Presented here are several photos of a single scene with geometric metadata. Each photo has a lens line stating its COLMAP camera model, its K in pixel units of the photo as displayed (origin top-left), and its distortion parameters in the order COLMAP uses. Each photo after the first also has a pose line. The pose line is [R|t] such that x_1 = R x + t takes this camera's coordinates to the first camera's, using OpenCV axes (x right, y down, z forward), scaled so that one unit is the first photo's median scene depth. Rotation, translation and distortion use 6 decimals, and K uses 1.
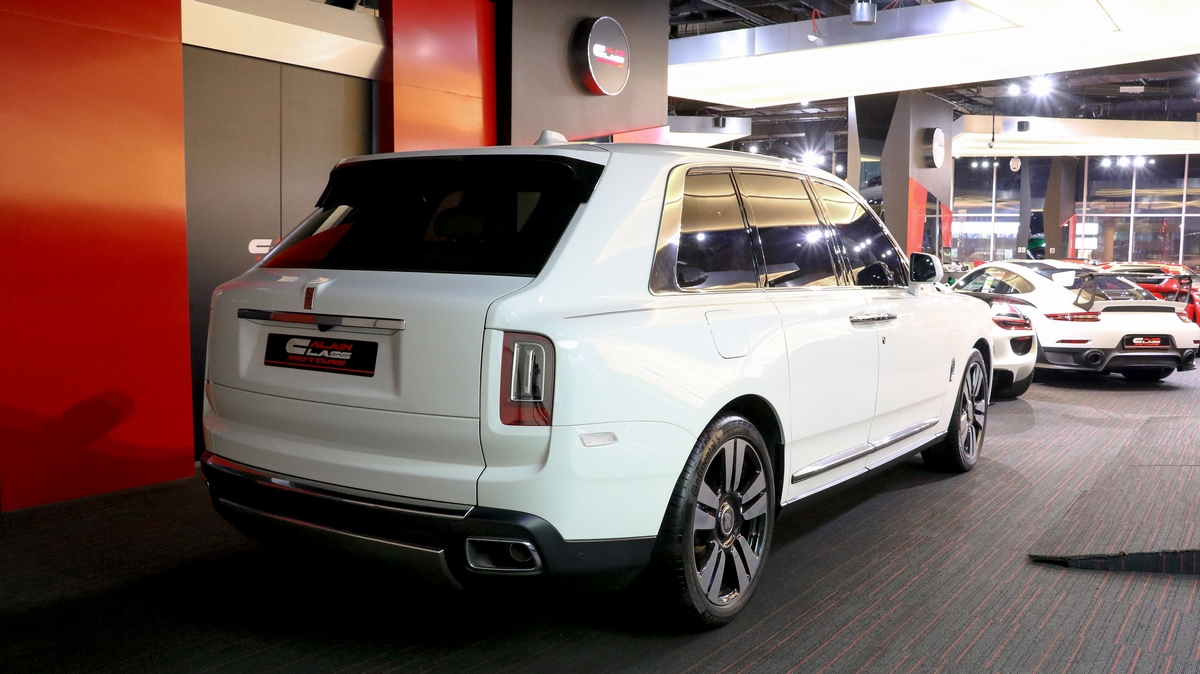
lens RADIAL K [[1082.2, 0, 600.1], [0, 1082.2, 333.5], [0, 0, 1]] dist [-0.048774, 0.000446]
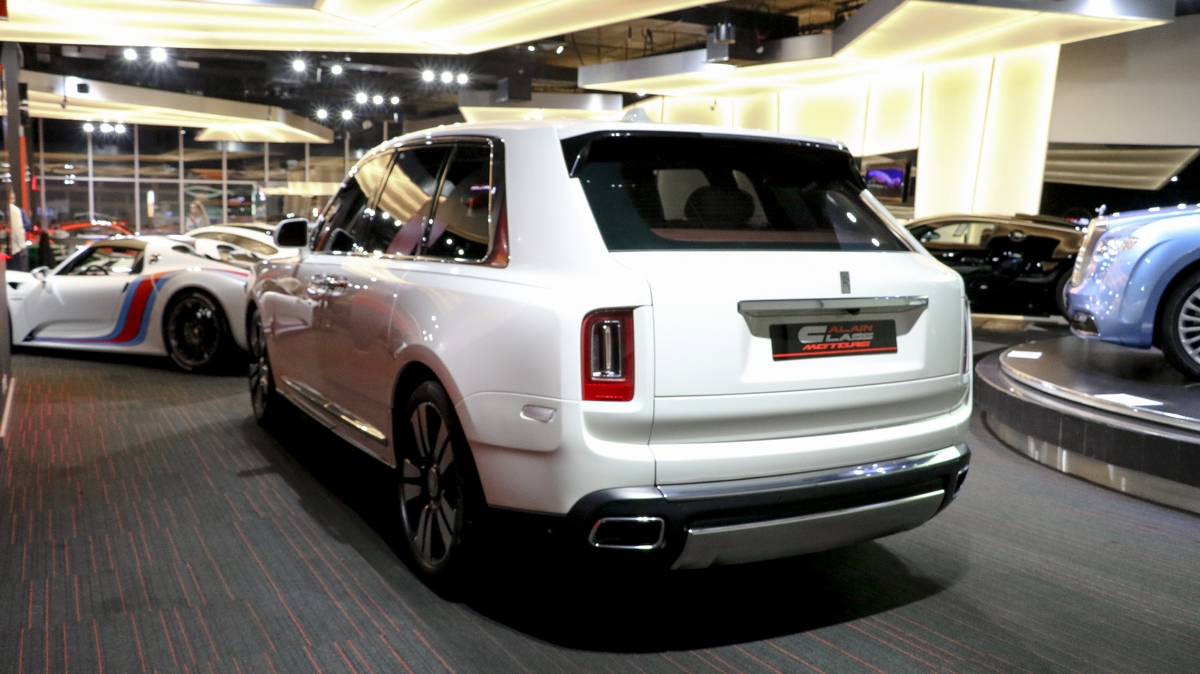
lens RADIAL K [[1018.8, 0, 601.4], [0, 1018.8, 332.0], [0, 0, 1]] dist [-0.136219, 0.025958]
pose [[0.469898, -0.102803, 0.876714, -0.907337], [0.059903, 0.994619, 0.084522, -0.060573], [-0.880686, 0.012801, 0.473528, 0.581699]]
